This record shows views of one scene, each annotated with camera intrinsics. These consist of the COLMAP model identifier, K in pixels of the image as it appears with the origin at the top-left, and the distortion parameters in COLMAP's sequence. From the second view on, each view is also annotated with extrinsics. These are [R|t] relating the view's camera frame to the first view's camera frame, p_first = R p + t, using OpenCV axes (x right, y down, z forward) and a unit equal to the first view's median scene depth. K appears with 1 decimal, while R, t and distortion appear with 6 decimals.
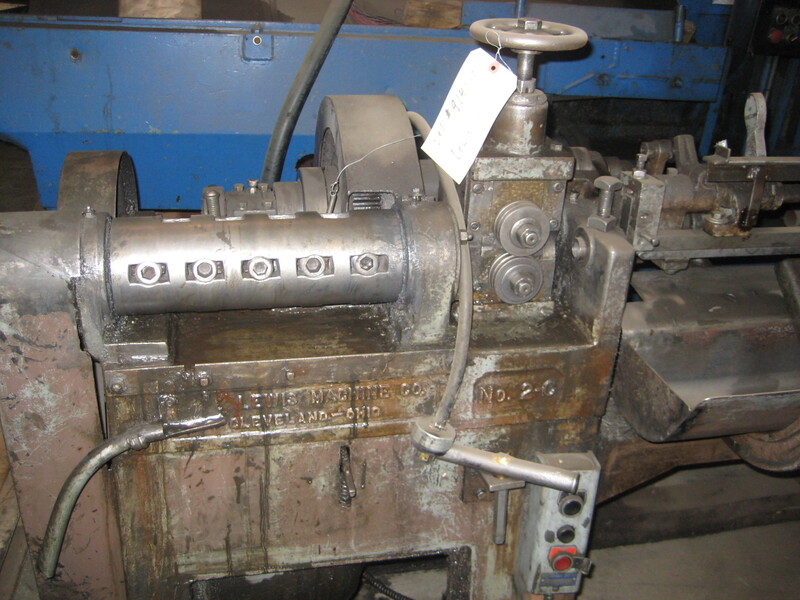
lens RADIAL K [[841.7, 0, 400.0], [0, 841.7, 300.0], [0, 0, 1]] dist [-0.161309, 0.204847]
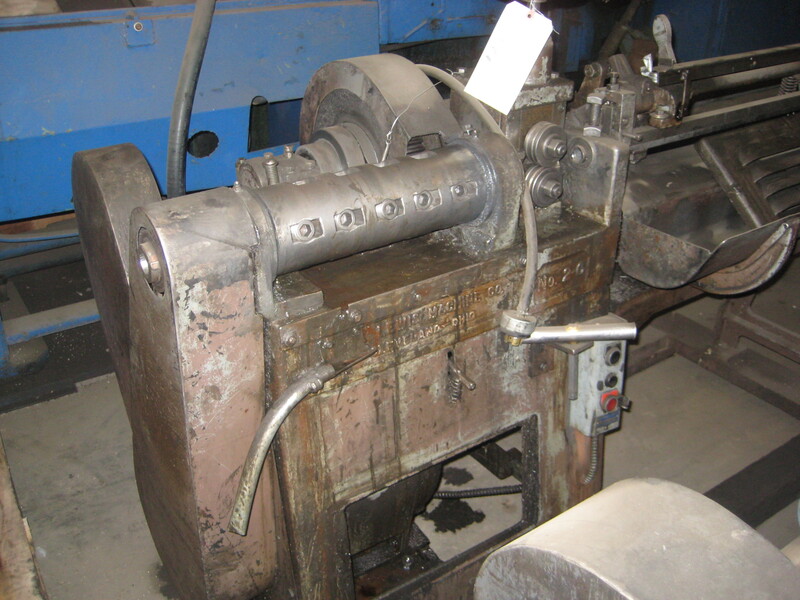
lens RADIAL K [[841.7, 0, 400.0], [0, 841.7, 300.0], [0, 0, 1]] dist [-0.161309, 0.204847]
pose [[0.918338, -0.223800, 0.326448, -0.497445], [0.209181, 0.974623, 0.079711, -0.004379], [-0.336003, -0.004915, 0.941848, -0.086651]]
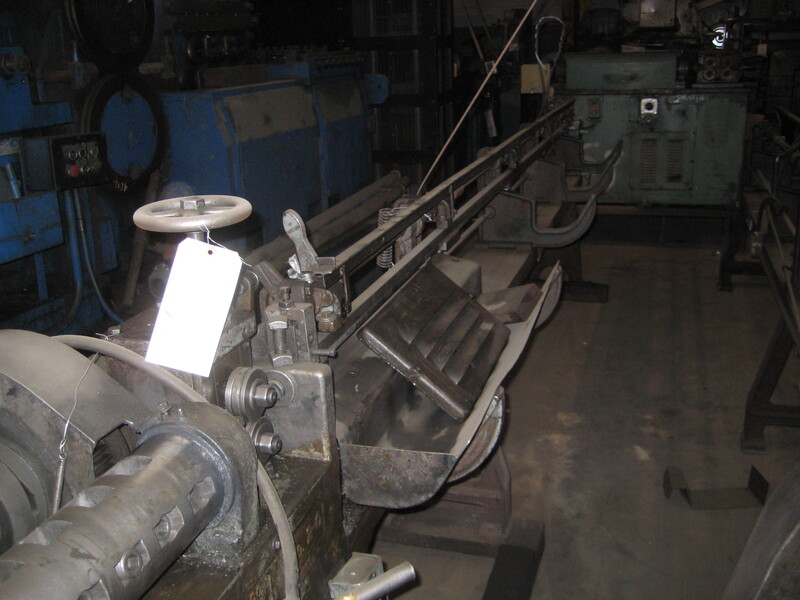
lens RADIAL K [[841.7, 0, 400.0], [0, 841.7, 300.0], [0, 0, 1]] dist [-0.161309, 0.204847]
pose [[0.490850, -0.334335, 0.804541, -0.525364], [0.442512, 0.891131, 0.100342, -0.202111], [-0.750499, 0.306766, 0.585359, 0.237153]]
